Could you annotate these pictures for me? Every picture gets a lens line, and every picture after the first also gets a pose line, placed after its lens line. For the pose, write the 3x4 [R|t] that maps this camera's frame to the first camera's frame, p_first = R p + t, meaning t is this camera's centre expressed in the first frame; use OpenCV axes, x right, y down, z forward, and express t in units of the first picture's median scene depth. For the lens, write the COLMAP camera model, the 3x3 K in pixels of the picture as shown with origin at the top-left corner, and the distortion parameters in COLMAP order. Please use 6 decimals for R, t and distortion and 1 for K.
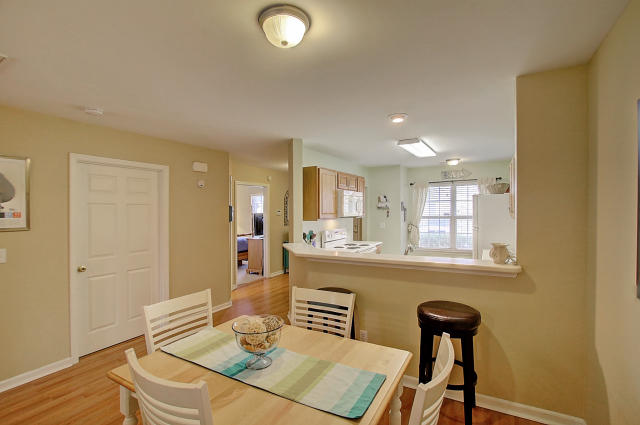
lens RADIAL K [[292.8, 0, 323.2], [0, 292.8, 221.2], [0, 0, 1]] dist [-0.001549, 0.000055]
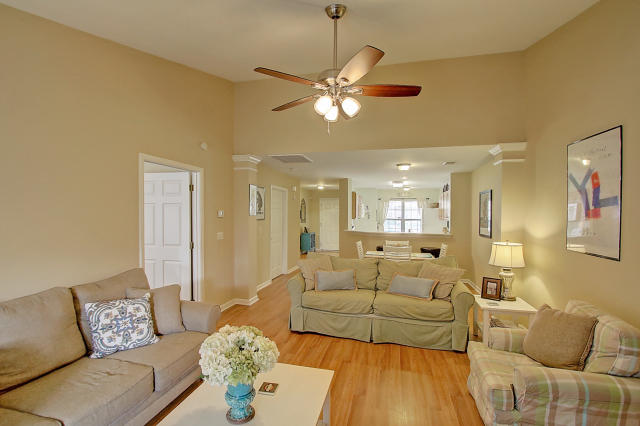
lens RADIAL K [[291.7, 0, 314.4], [0, 291.7, 217.3], [0, 0, 1]] dist [-0.002602, 0.000339]
pose [[0.967353, 0.022745, 0.252410, -0.604315], [-0.016619, 0.999514, -0.026376, 0.033345], [-0.252887, 0.021320, 0.967261, -0.646782]]
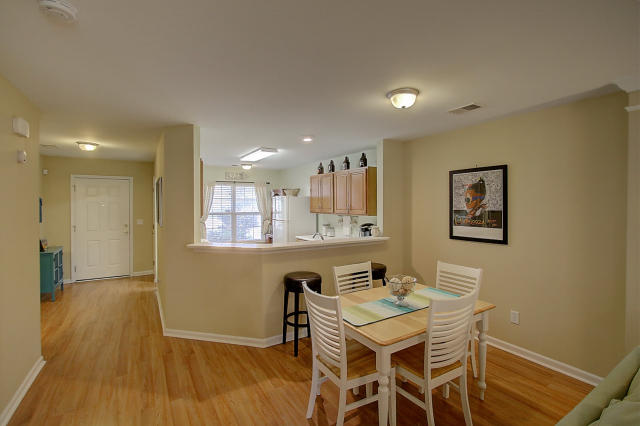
lens RADIAL K [[298.0, 0, 320.0], [0, 298.0, 213.0], [0, 0, 1]] dist [-0.004046, 0.000157]
pose [[0.493321, -0.007555, 0.869815, -0.499173], [0.023546, 0.999712, -0.004671, -0.001871], [-0.869529, 0.022785, 0.493357, 0.162604]]
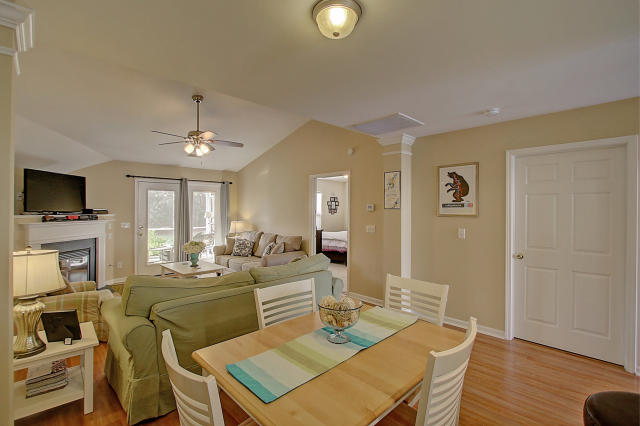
lens RADIAL K [[302.7, 0, 322.9], [0, 302.7, 205.5], [0, 0, 1]] dist [0.002841, 0.000241]
pose [[-0.292516, 0.004299, -0.956251, 0.257104], [-0.028716, 0.999499, 0.013277, -0.008366], [0.955830, 0.031343, -0.292246, 0.364924]]
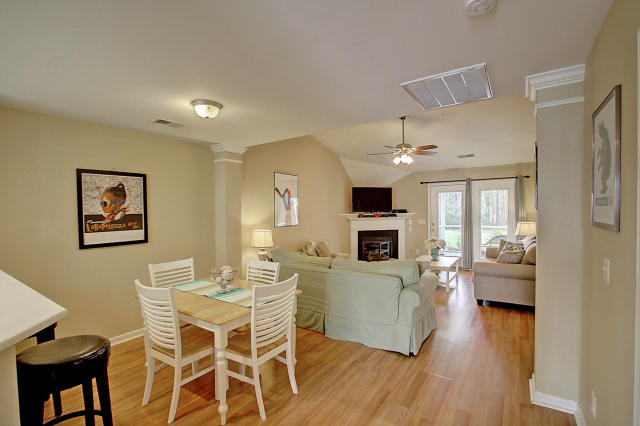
lens RADIAL K [[294.5, 0, 320.9], [0, 294.5, 216.8], [0, 0, 1]] dist [-0.000403, -0.000043]
pose [[-0.996285, 0.028387, 0.081299, -0.261755], [0.033140, 0.997782, 0.057726, -0.019075], [-0.079480, 0.060206, -0.995017, 0.780552]]
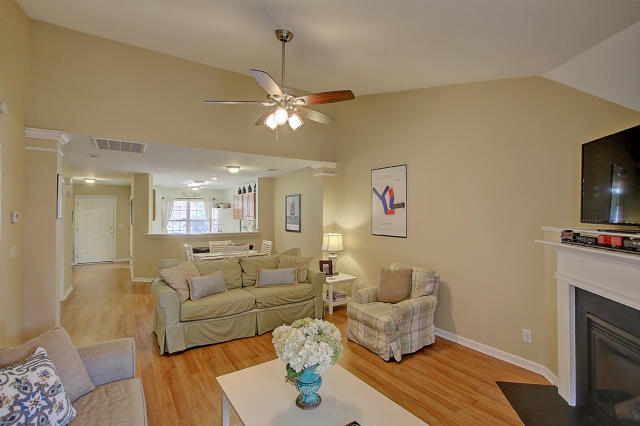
lens RADIAL K [[298.0, 0, 320.0], [0, 298.0, 213.0], [0, 0, 1]] dist [-0.004046, 0.000157]
pose [[0.451774, 0.018774, 0.891935, -0.877896], [0.029451, 0.998920, -0.035944, 0.033781], [-0.891646, 0.042507, 0.450733, -0.506503]]
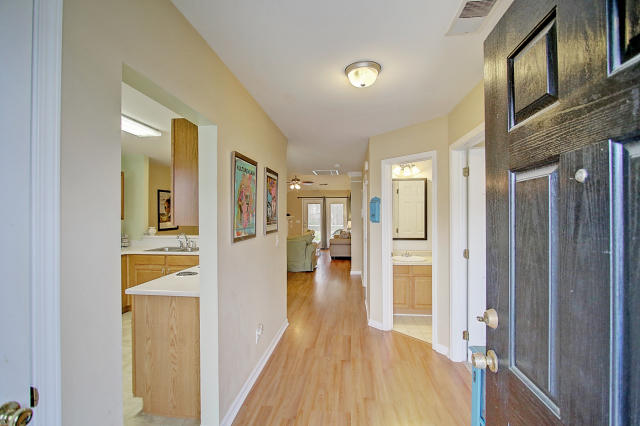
lens RADIAL K [[298.0, 0, 320.0], [0, 298.0, 213.0], [0, 0, 1]] dist [-0.004046, 0.000157]
pose [[-0.918095, 0.015046, -0.396075, 0.141893], [0.001361, 0.999393, 0.034810, -0.045205], [0.396358, 0.031420, -0.917558, 1.543881]]
